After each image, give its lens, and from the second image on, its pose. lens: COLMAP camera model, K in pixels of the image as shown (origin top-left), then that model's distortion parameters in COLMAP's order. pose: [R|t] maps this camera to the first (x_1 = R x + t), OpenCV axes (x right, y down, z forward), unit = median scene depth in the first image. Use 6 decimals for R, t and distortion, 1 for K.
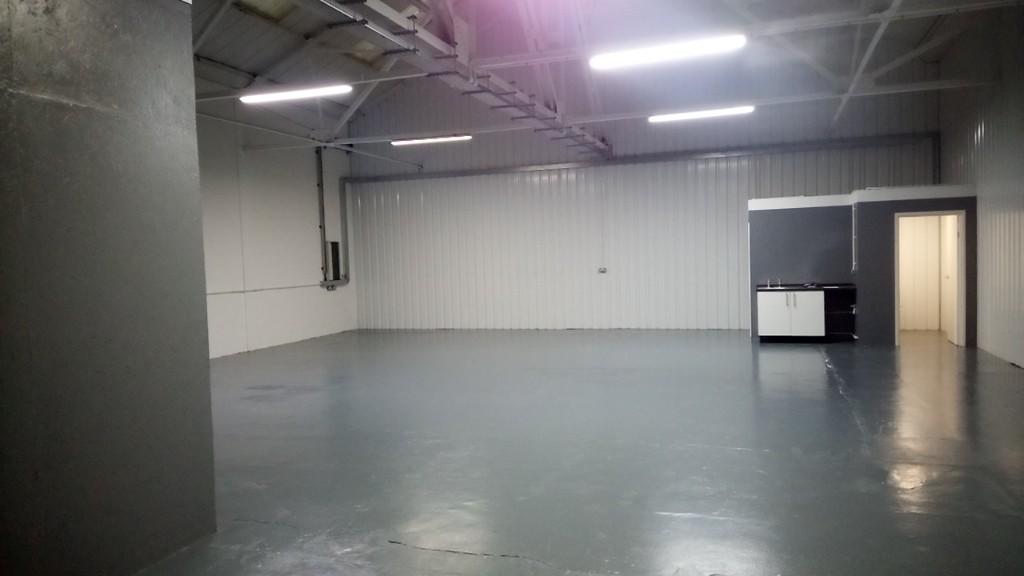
lens RADIAL K [[722.4, 0, 517.0], [0, 722.4, 289.9], [0, 0, 1]] dist [0.156840, -0.268787]
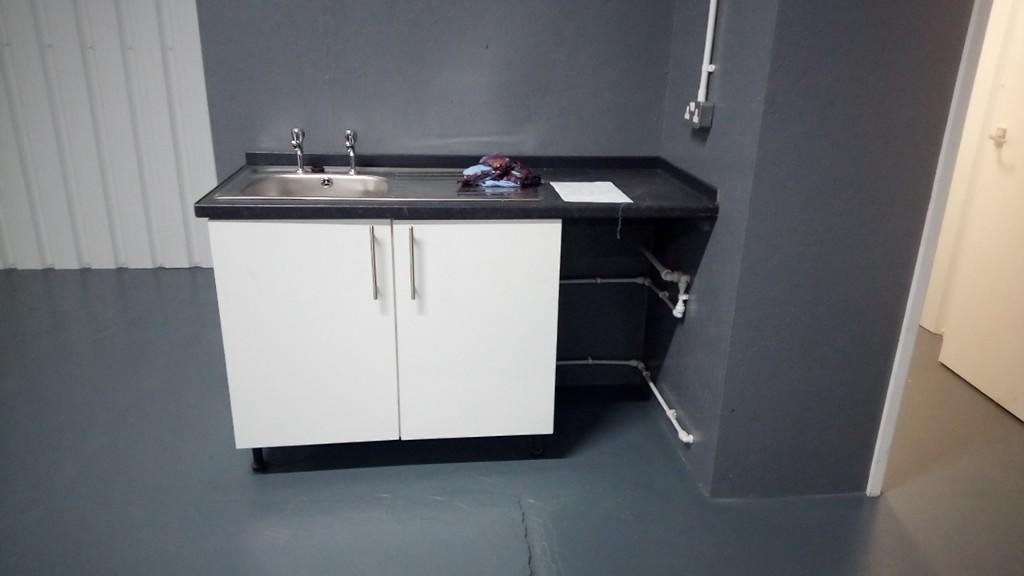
lens RADIAL K [[731.6, 0, 514.5], [0, 731.6, 288.9], [0, 0, 1]] dist [0.039600, -0.052075]
pose [[0.902156, -0.096214, 0.420544, 0.305550], [-0.030992, 0.957841, 0.285624, -0.031305], [-0.430295, -0.270710, 0.861140, 0.786693]]
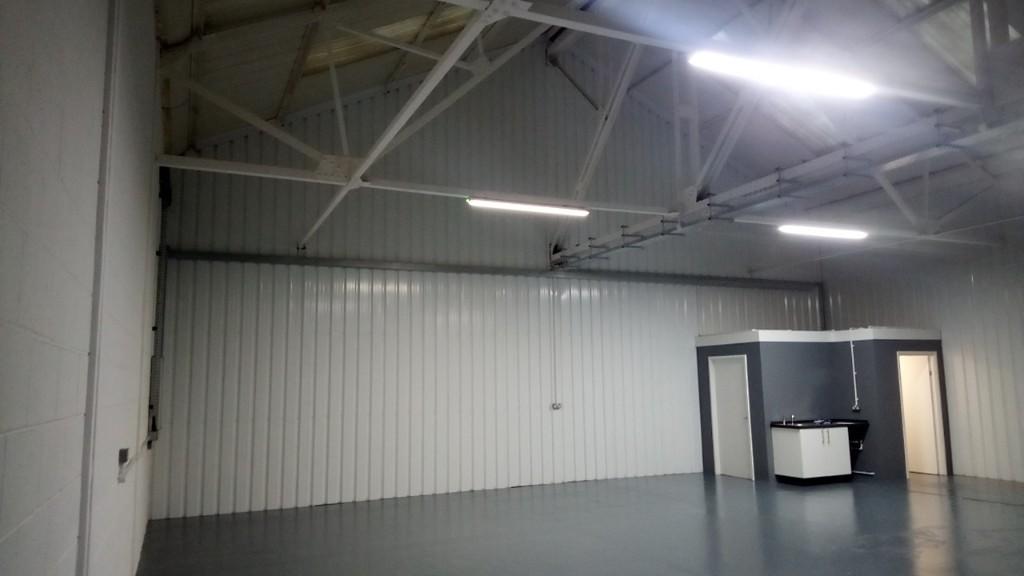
lens RADIAL K [[724.4, 0, 517.2], [0, 724.4, 289.0], [0, 0, 1]] dist [0.117668, -0.178489]
pose [[0.729248, 0.105658, 0.676043, -0.554288], [0.026970, 0.982800, -0.182693, -0.010756], [-0.683718, 0.151461, 0.713855, 0.530919]]
